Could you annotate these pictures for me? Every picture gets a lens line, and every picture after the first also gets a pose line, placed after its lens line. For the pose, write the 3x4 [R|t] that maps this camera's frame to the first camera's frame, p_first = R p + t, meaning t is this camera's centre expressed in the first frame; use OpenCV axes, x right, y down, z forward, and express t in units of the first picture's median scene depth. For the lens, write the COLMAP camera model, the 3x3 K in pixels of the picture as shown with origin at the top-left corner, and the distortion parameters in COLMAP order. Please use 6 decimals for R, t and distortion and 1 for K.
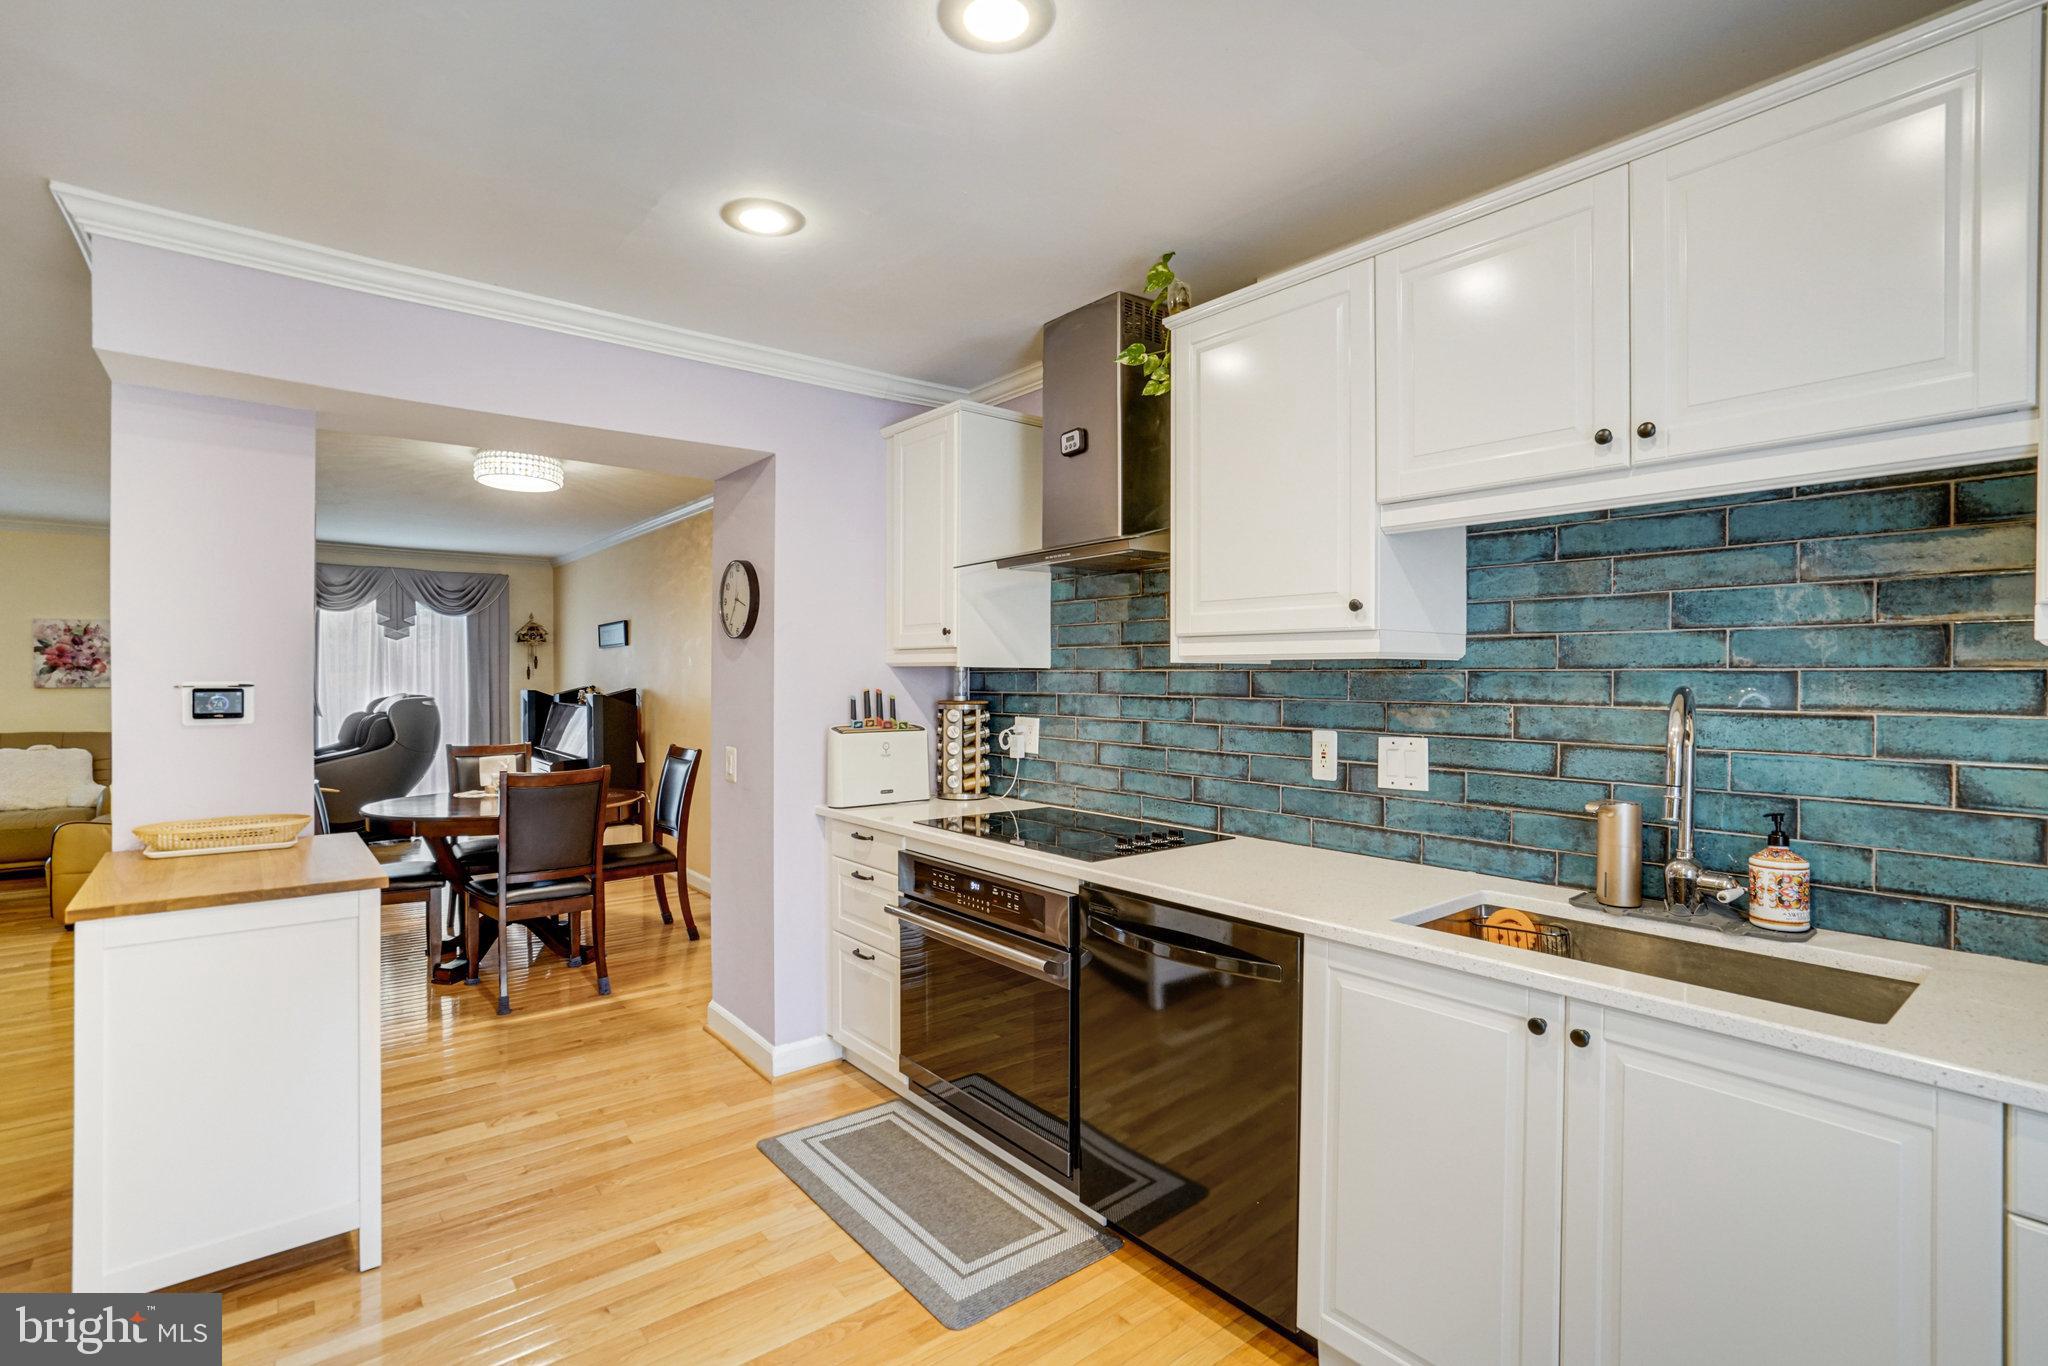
lens RADIAL K [[934.4, 0, 1003.7], [0, 934.4, 681.8], [0, 0, 1]] dist [-0.046211, 0.020014]
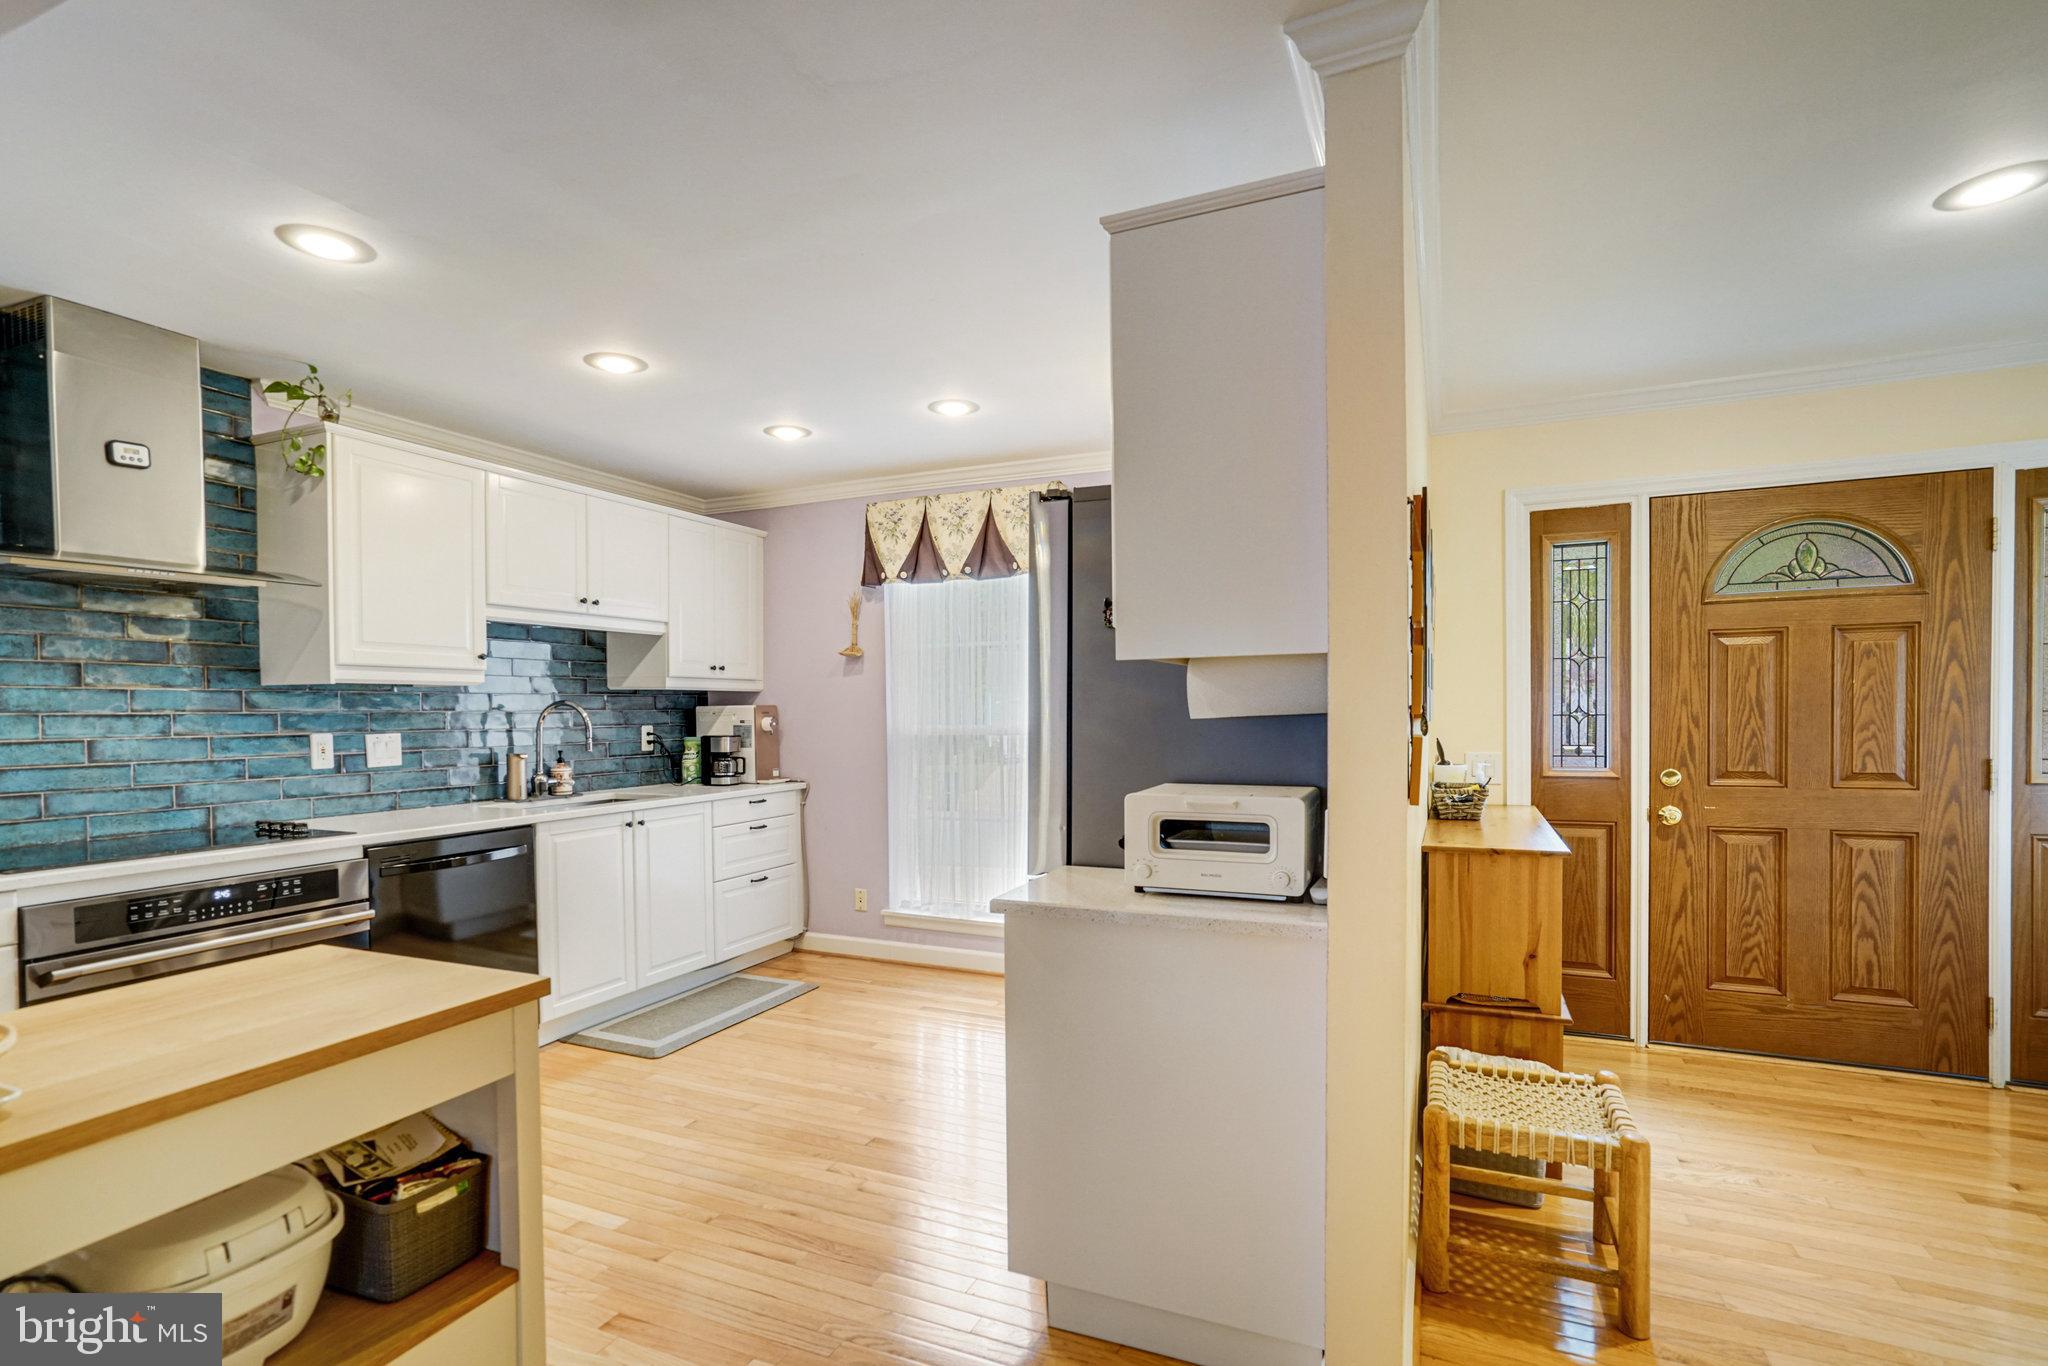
lens RADIAL K [[903.5, 0, 1046.8], [0, 903.5, 723.9], [0, 0, 1]] dist [-0.000768, 0.012172]
pose [[-0.477212, -0.016071, 0.878641, -1.420441], [0.010834, 0.999649, 0.024169, 0.017030], [-0.878721, 0.021053, -0.476871, 0.712716]]
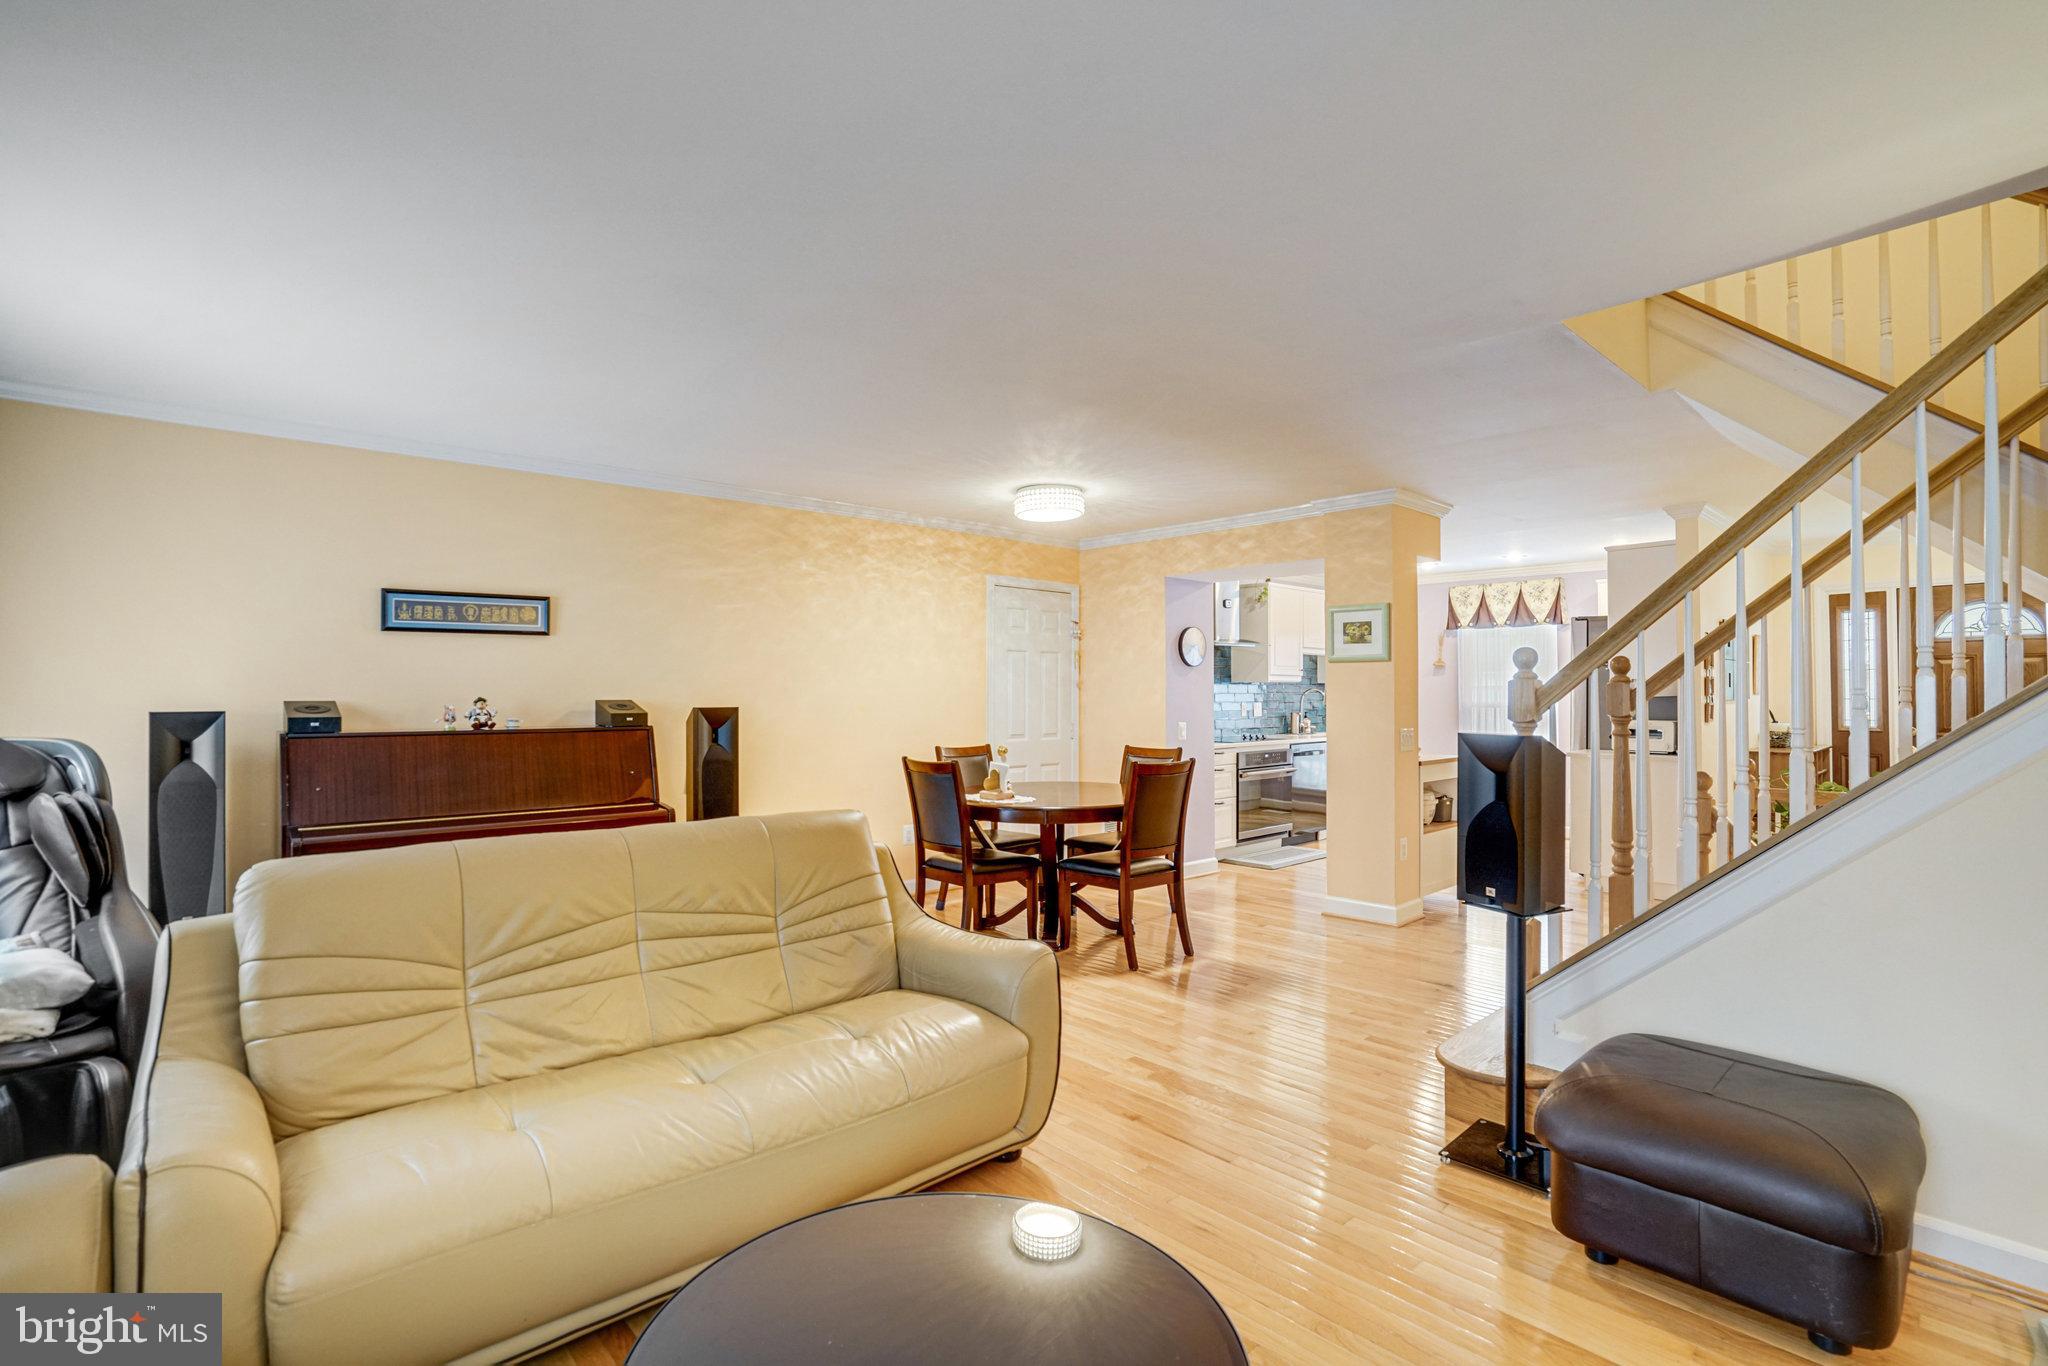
lens RADIAL K [[992.4, 0, 1063.3], [0, 992.4, 685.5], [0, 0, 1]] dist [-0.048006, 0.023968]
pose [[-0.102527, 0.003494, 0.994724, -3.581962], [0.004118, 0.999987, -0.003088, -0.000694], [-0.994722, 0.003780, -0.102540, 2.243469]]
